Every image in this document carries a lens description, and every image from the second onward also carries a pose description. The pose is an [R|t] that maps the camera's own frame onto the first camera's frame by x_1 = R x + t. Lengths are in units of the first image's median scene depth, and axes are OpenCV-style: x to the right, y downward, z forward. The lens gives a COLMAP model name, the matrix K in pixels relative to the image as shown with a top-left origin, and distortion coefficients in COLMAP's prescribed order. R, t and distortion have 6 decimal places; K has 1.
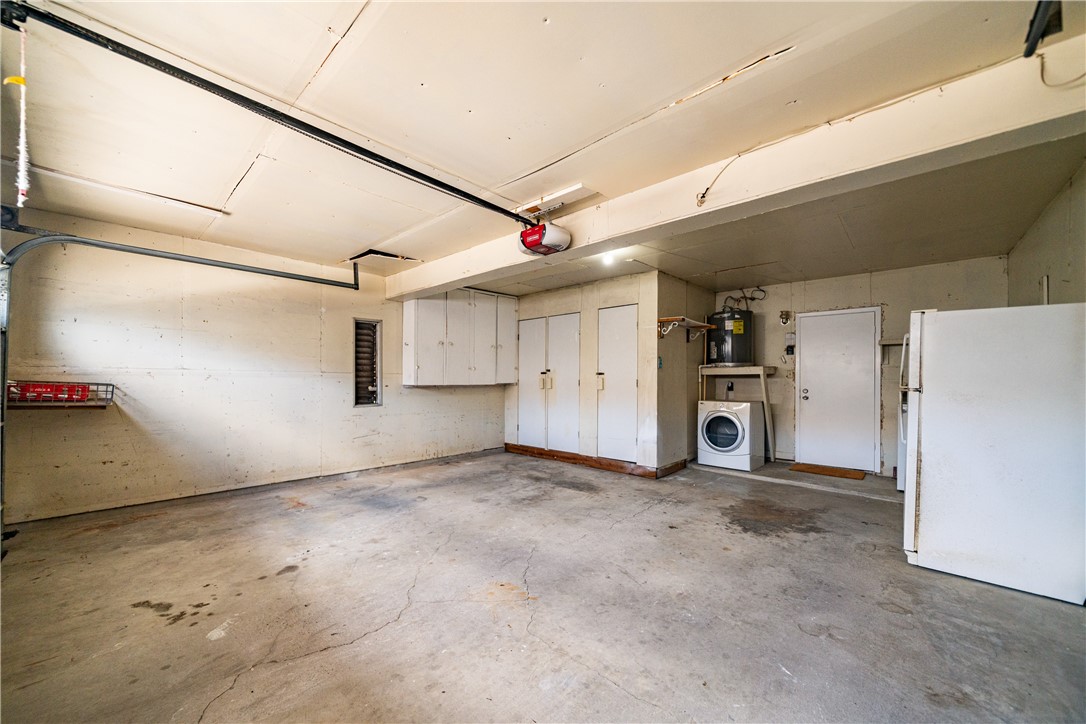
lens RADIAL K [[401.8, 0, 518.6], [0, 401.8, 375.6], [0, 0, 1]] dist [-0.005858, -0.000554]
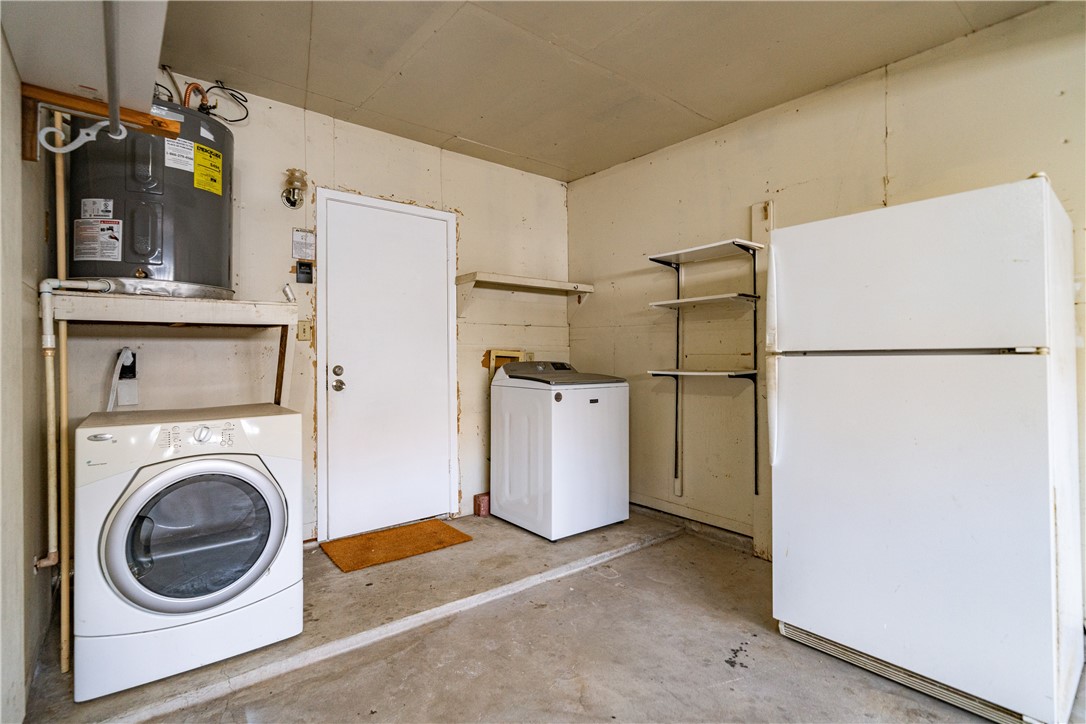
lens RADIAL K [[506.7, 0, 538.9], [0, 506.7, 352.5], [0, 0, 1]] dist [-0.005049, -0.000342]
pose [[0.103760, 0.003753, 0.994595, 0.210049], [-0.003475, 0.999988, -0.003411, 0.022207], [-0.994596, -0.003102, 0.103771, 0.791268]]
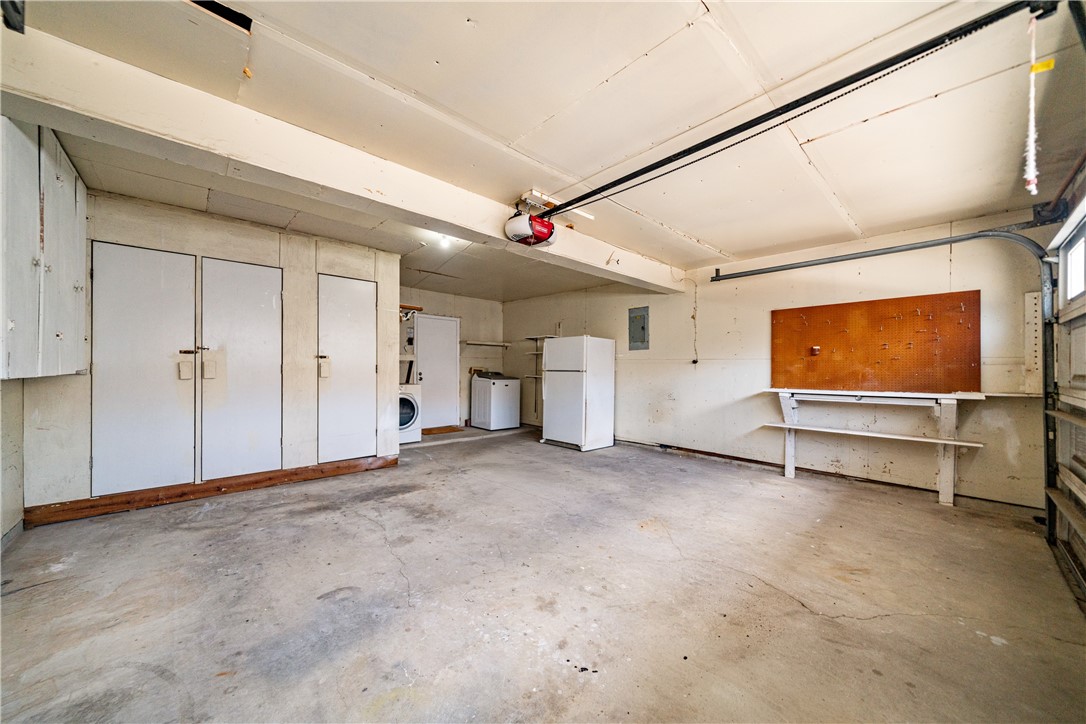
lens RADIAL K [[401.8, 0, 545.1], [0, 401.8, 366.7], [0, 0, 1]] dist [-0.005858, -0.000554]
pose [[0.028884, -0.001986, 0.999581, -0.632365], [-0.018065, 0.999834, 0.002509, 0.004820], [-0.999420, -0.018130, 0.028844, 0.605443]]
